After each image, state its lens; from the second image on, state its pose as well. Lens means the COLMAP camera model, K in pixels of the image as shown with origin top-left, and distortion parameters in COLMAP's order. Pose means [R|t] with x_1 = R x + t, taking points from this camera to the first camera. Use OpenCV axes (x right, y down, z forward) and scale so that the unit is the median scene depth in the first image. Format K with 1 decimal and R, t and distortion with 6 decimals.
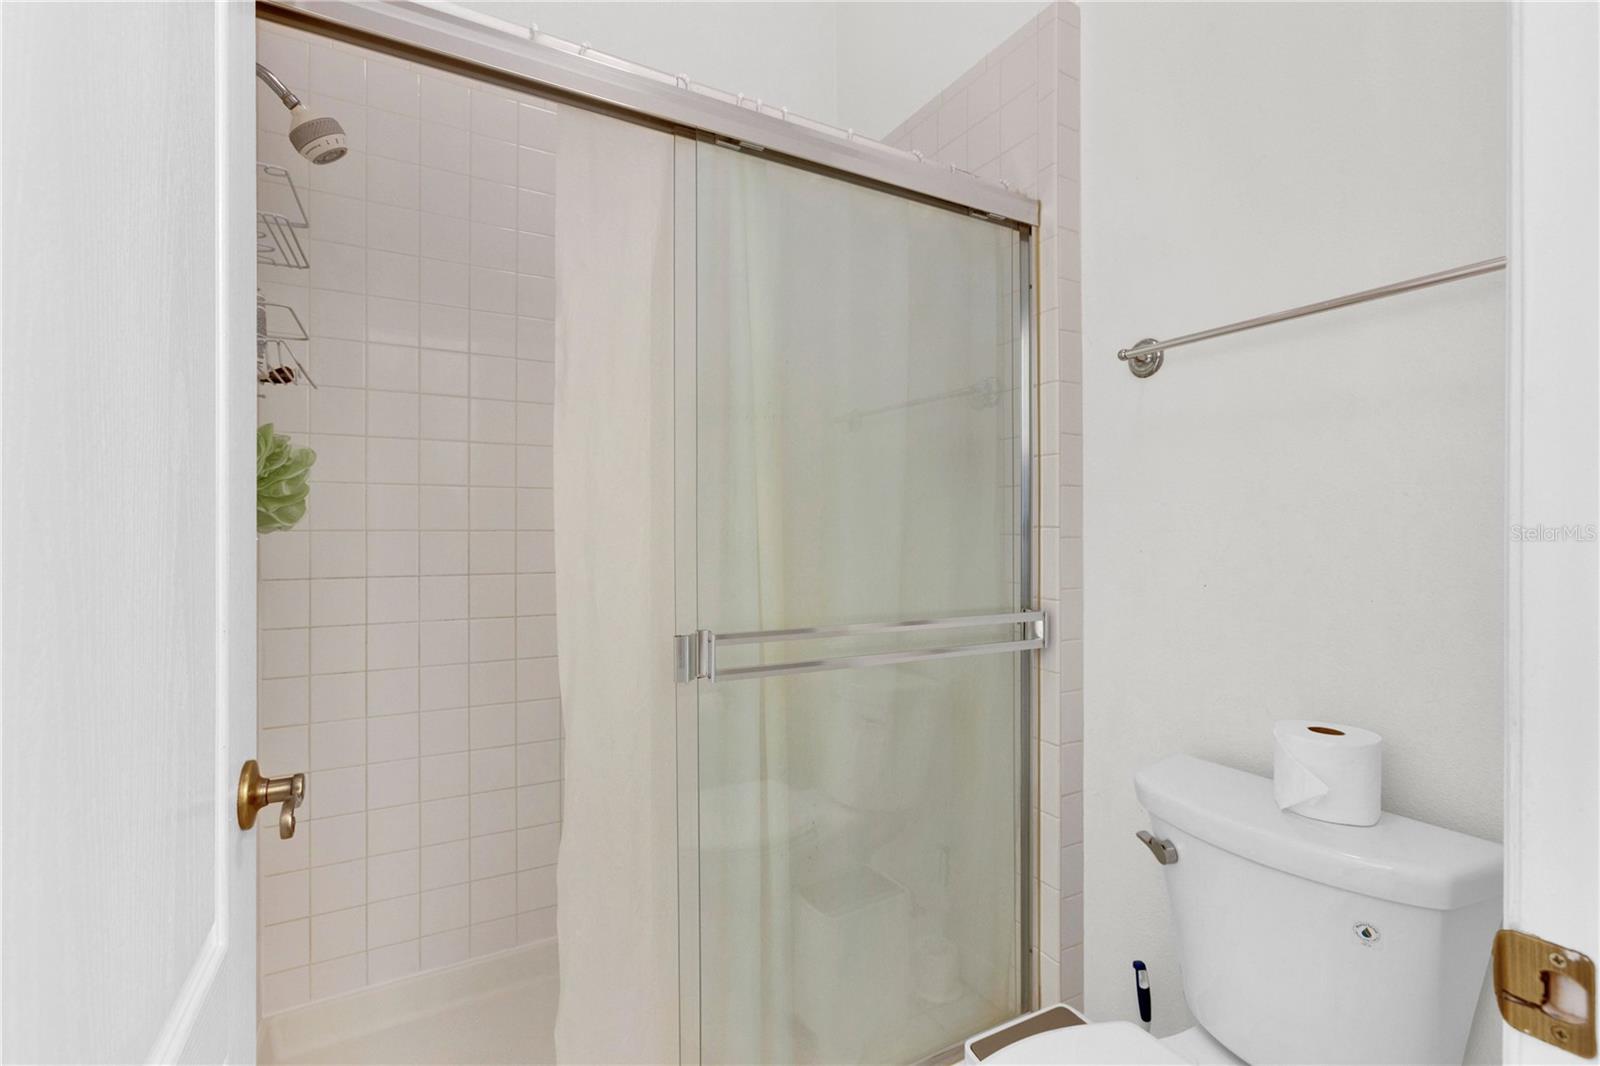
lens RADIAL K [[709.4, 0, 797.5], [0, 709.4, 531.5], [0, 0, 1]] dist [-0.005784, -0.000528]
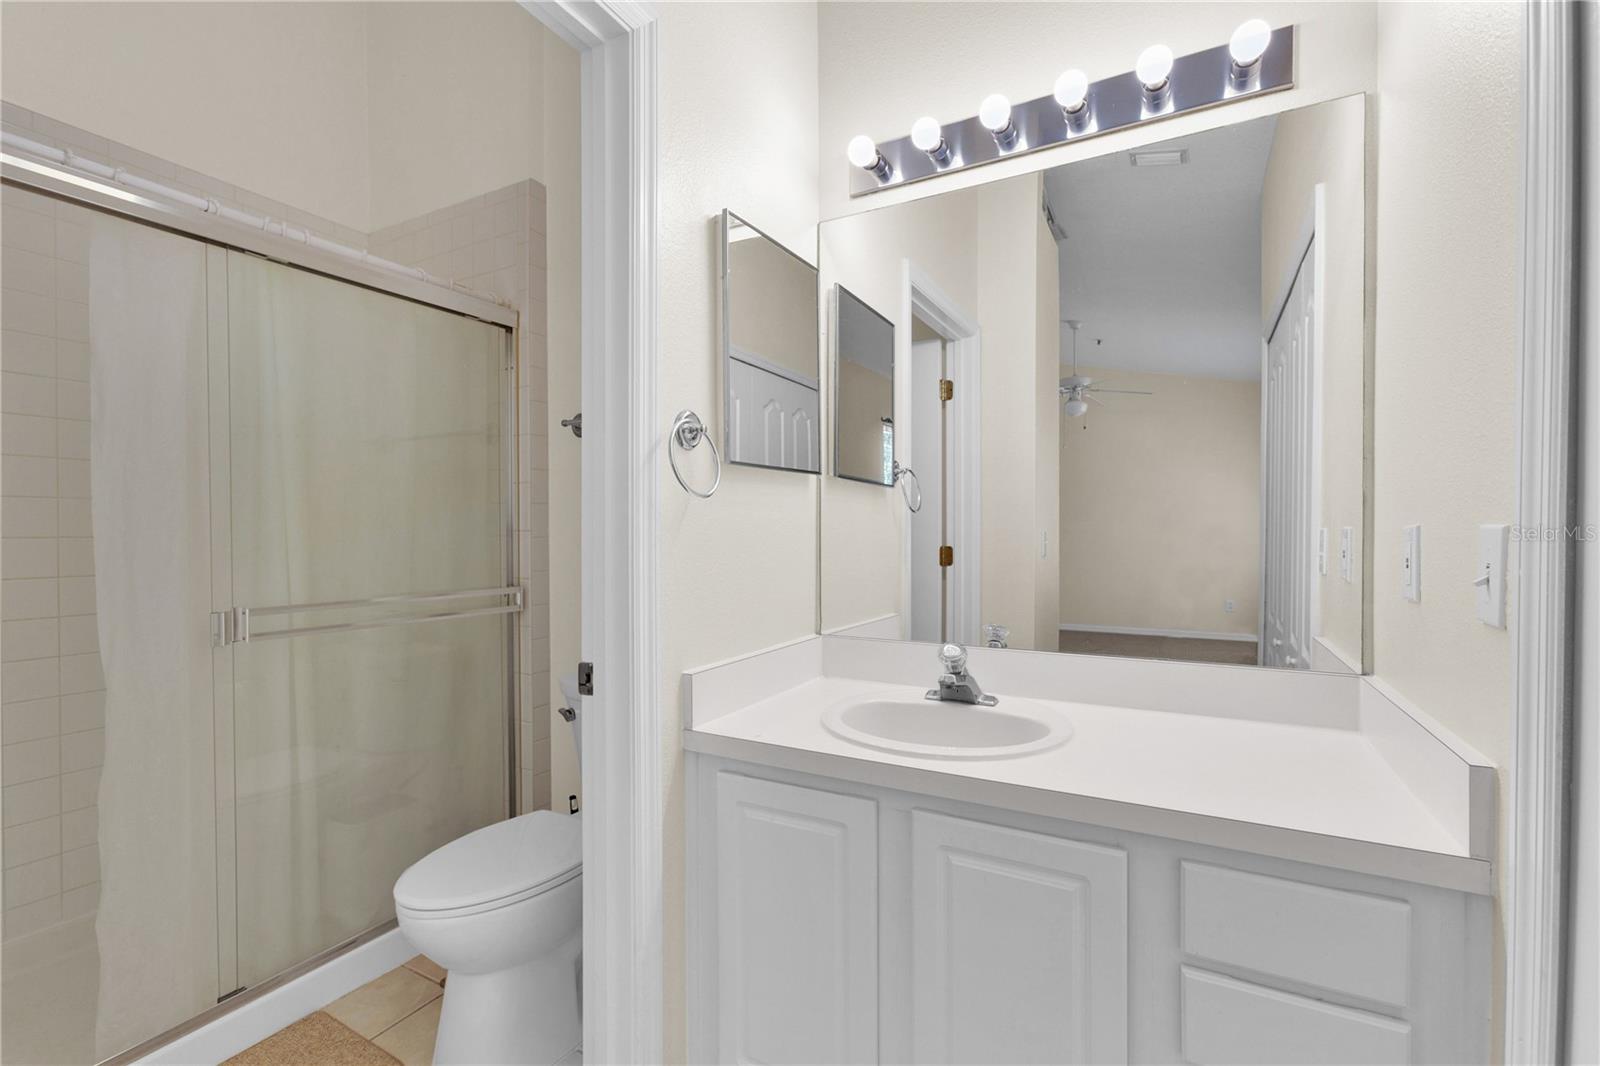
lens RADIAL K [[709.4, 0, 800.9], [0, 709.4, 530.1], [0, 0, 1]] dist [-0.005784, -0.000528]
pose [[0.840745, -0.001486, 0.541430, 0.033156], [0.001396, 0.999999, 0.000576, -0.006160], [-0.541430, 0.000272, 0.840746, -0.575717]]
